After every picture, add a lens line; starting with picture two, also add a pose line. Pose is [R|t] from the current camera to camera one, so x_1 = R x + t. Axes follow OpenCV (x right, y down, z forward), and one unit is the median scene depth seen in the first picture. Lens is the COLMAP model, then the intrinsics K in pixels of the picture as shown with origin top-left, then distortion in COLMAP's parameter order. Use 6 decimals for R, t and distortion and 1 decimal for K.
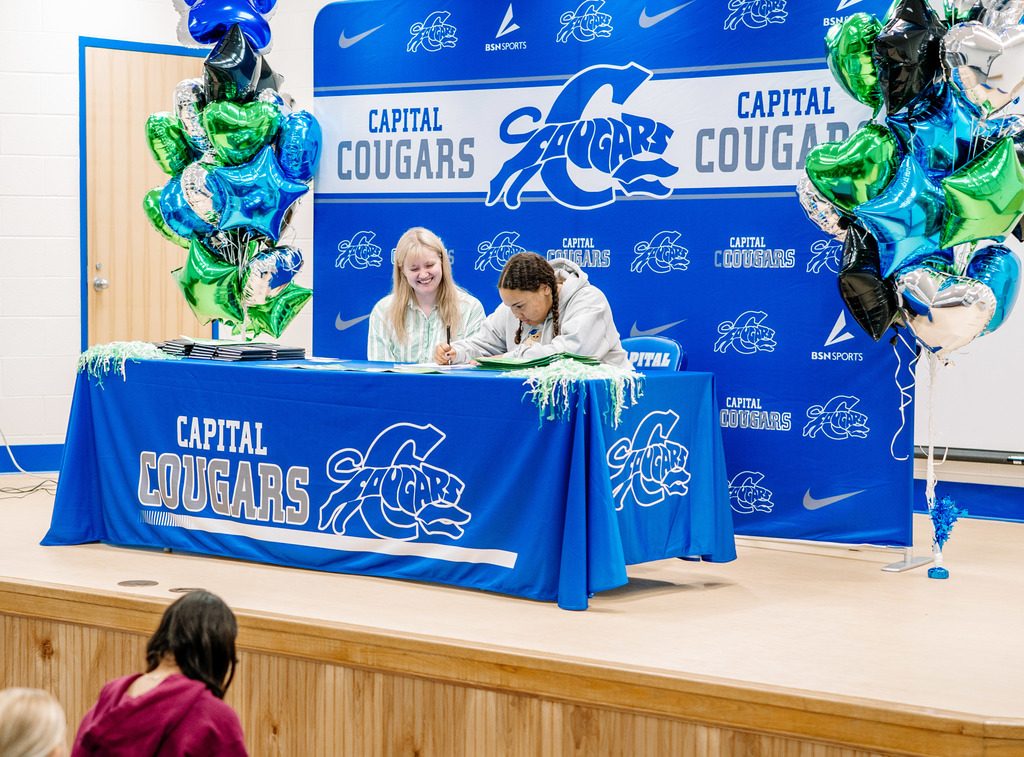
lens RADIAL K [[2317.3, 0, 328.8], [0, 2317.3, 409.6], [0, 0, 1]] dist [0.221919, -0.342083]
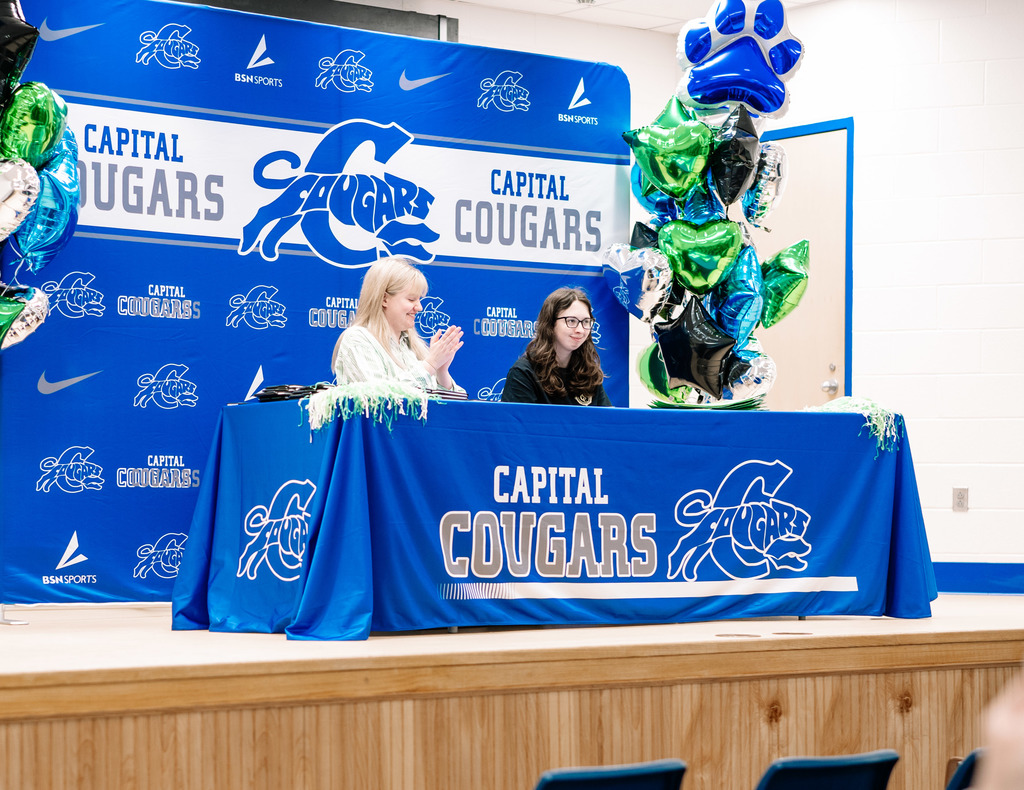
lens RADIAL K [[2543.6, 0, 414.5], [0, 2543.6, 463.9], [0, 0, 1]] dist [0.184598, 0.220013]
pose [[0.204836, 0.012183, 0.978720, -0.951185], [0.065332, 0.997522, -0.026090, 0.023471], [-0.976613, 0.069286, 0.203533, 0.815527]]
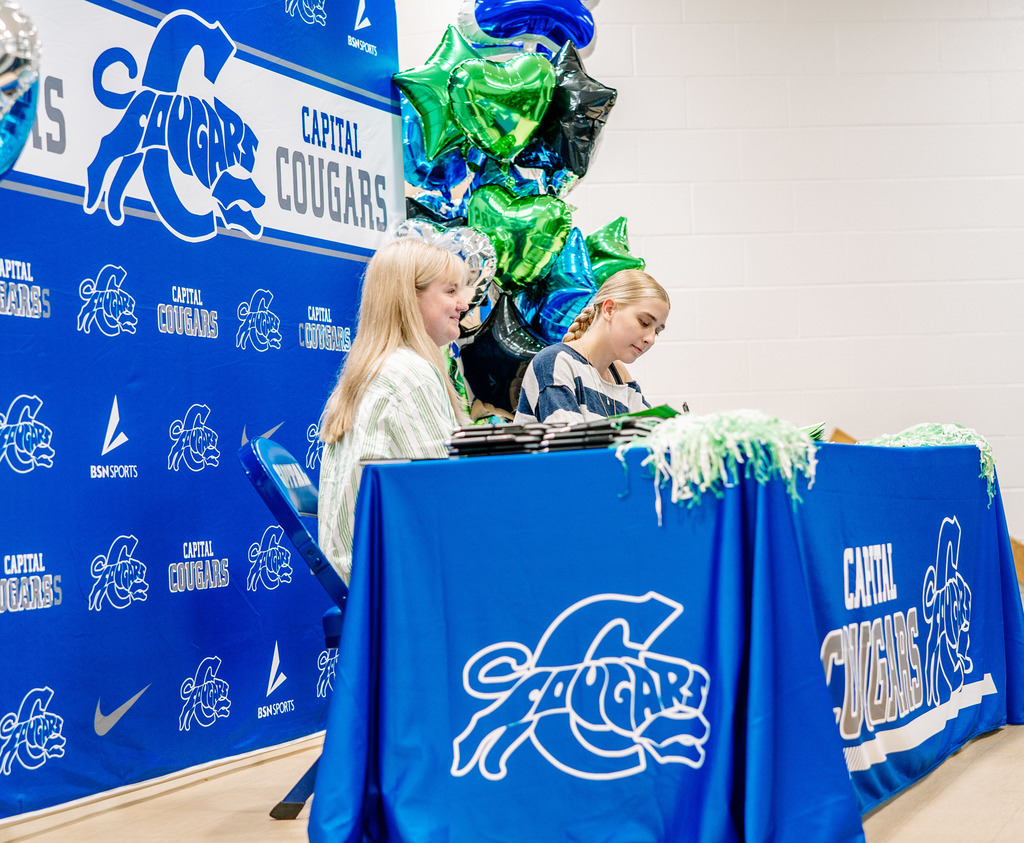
lens RADIAL K [[2278.6, 0, 451.1], [0, 2278.6, 406.9], [0, 0, 1]] dist [0.228209, 0.010543]
pose [[-0.346401, 0.047018, 0.936907, -0.496085], [0.107368, 0.994167, -0.010195, -0.031889], [-0.931922, 0.097062, -0.349429, 1.218348]]
